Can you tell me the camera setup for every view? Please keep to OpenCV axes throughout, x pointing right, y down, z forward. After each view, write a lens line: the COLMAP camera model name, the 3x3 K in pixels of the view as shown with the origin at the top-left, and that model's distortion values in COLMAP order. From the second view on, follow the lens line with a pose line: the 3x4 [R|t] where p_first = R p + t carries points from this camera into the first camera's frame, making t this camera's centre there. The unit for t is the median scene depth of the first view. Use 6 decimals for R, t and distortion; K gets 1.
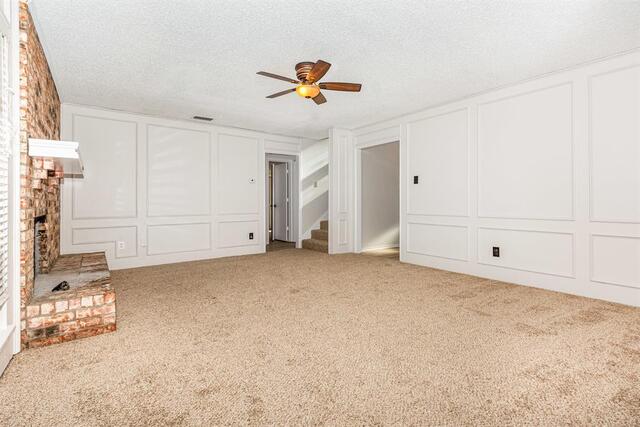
lens RADIAL K [[290.5, 0, 310.4], [0, 290.5, 200.4], [0, 0, 1]] dist [0.003735, 0.000199]
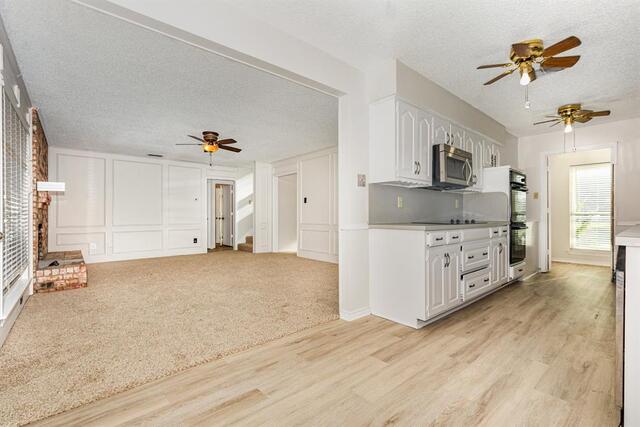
lens RADIAL K [[290.5, 0, 320.7], [0, 290.5, 214.4], [0, 0, 1]] dist [0.003735, 0.000199]
pose [[0.997416, 0.000071, 0.071840, 0.606606], [-0.000235, 0.999997, 0.002272, -0.005258], [-0.071840, -0.002283, 0.997414, -0.846042]]
